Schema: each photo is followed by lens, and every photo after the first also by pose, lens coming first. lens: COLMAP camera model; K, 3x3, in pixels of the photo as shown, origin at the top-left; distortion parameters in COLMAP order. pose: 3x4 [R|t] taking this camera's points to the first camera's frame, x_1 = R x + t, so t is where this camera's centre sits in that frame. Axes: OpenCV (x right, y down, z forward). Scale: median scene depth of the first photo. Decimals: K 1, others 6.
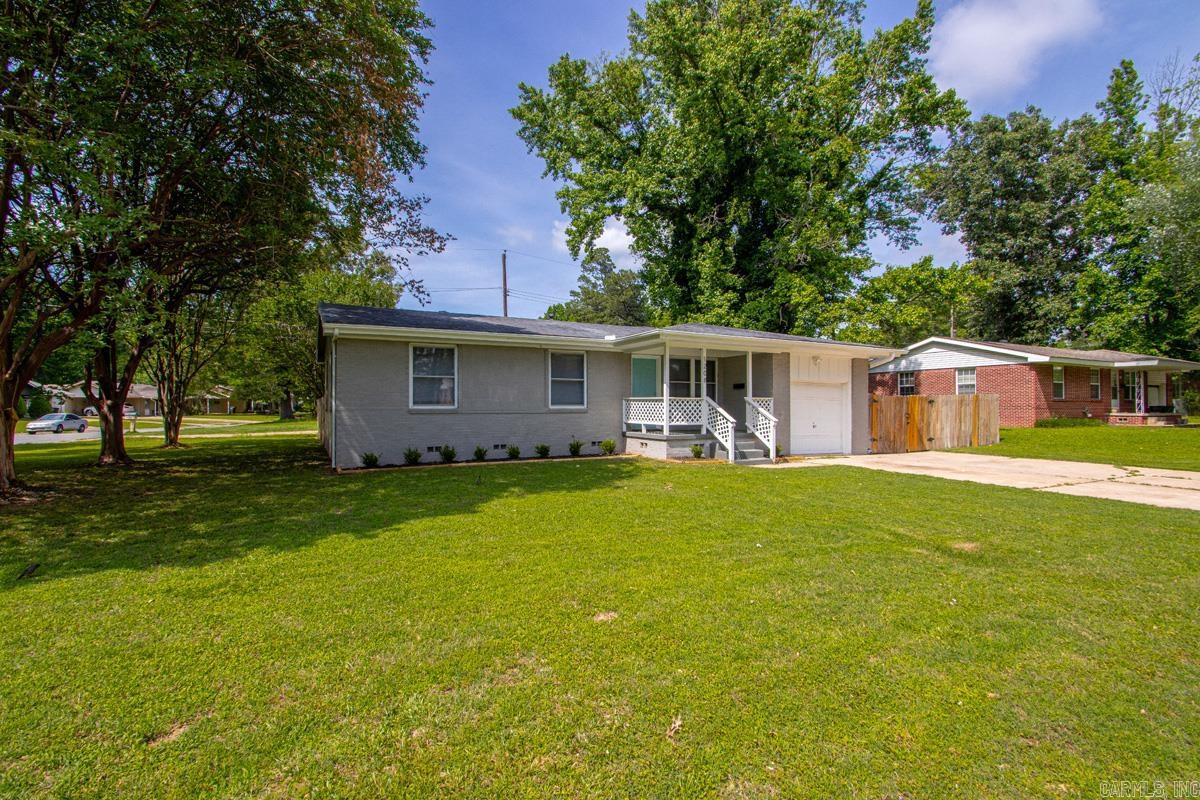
lens RADIAL K [[556.2, 0, 595.9], [0, 556.2, 398.8], [0, 0, 1]] dist [0.017053, -0.017955]
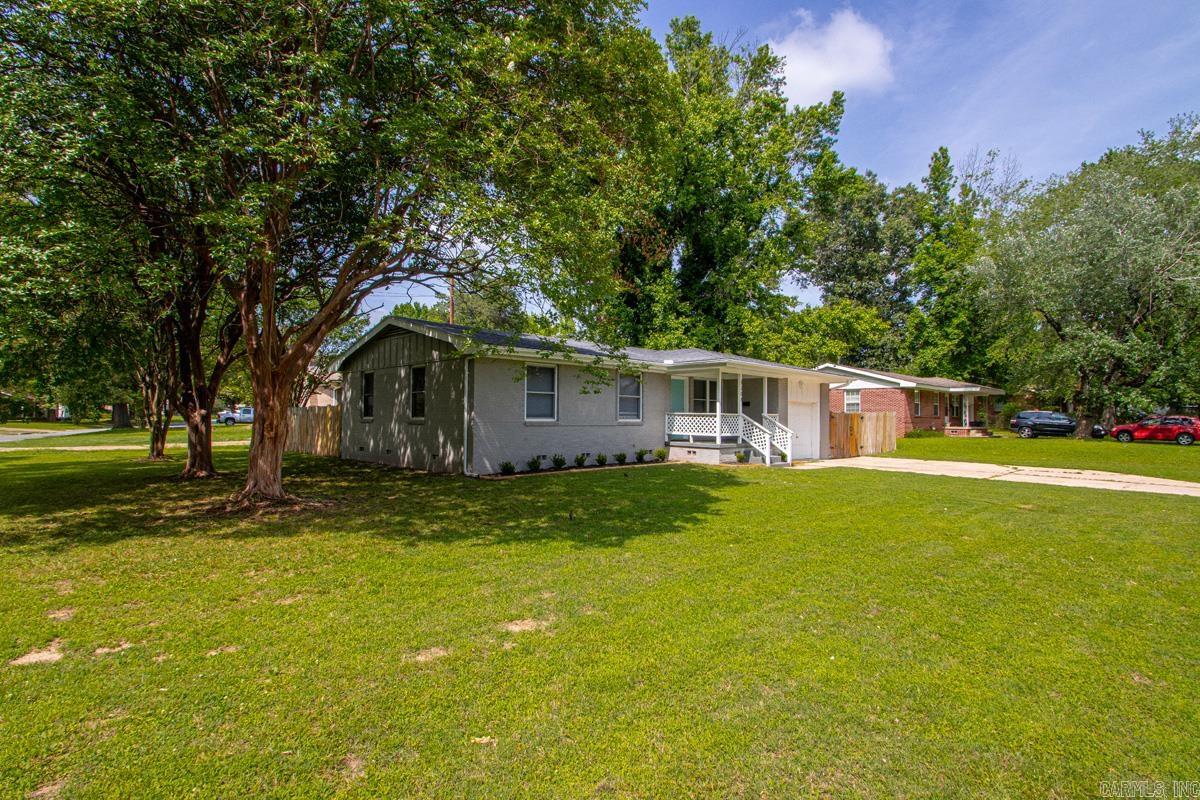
lens RADIAL K [[590.1, 0, 600.0], [0, 590.1, 400.0], [0, 0, 1]] dist [0.005322, 0.000486]
pose [[0.955732, 0.017888, 0.293695, -0.409577], [-0.013988, 0.999784, -0.015374, -0.006690], [-0.293907, 0.010585, 0.955776, -0.132888]]
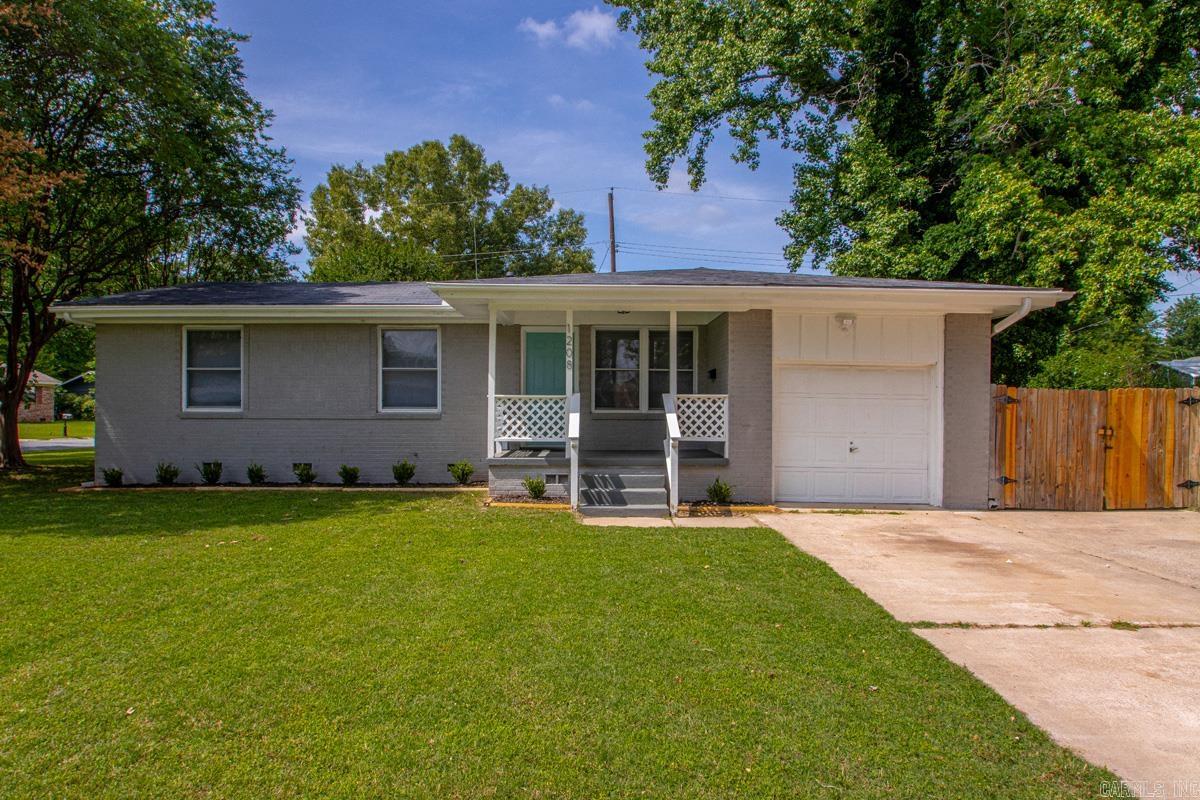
lens RADIAL K [[762.3, 0, 600.0], [0, 762.3, 400.0], [0, 0, 1]] dist [-0.019221, -0.000323]
pose [[0.891006, -0.002738, -0.453982, 0.492280], [0.003263, 0.999995, 0.000373, 0.002385], [0.453979, -0.001813, 0.891011, 0.255572]]
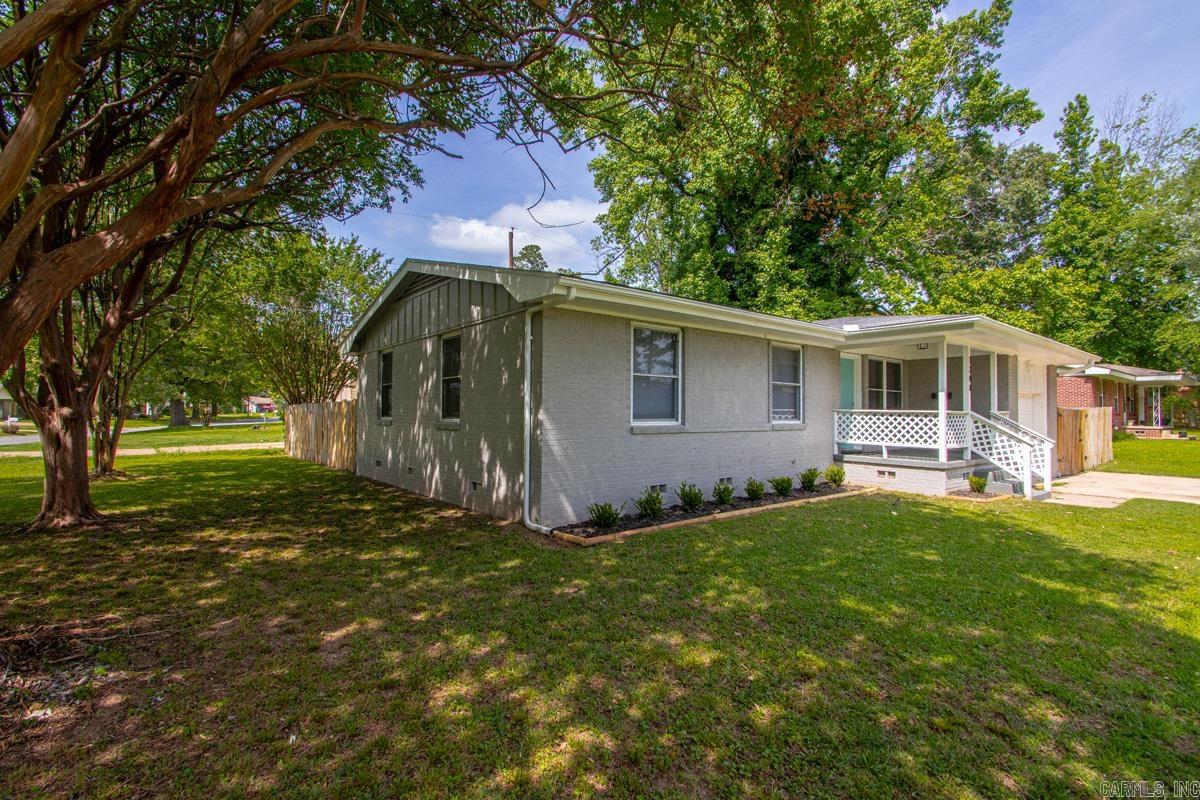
lens RADIAL K [[556.2, 0, 595.9], [0, 556.2, 398.8], [0, 0, 1]] dist [0.017053, -0.017955]
pose [[0.981083, 0.012968, 0.193152, -0.375811], [-0.011145, 0.999882, -0.010526, -0.004261], [-0.193266, 0.008174, 0.981112, 0.297992]]
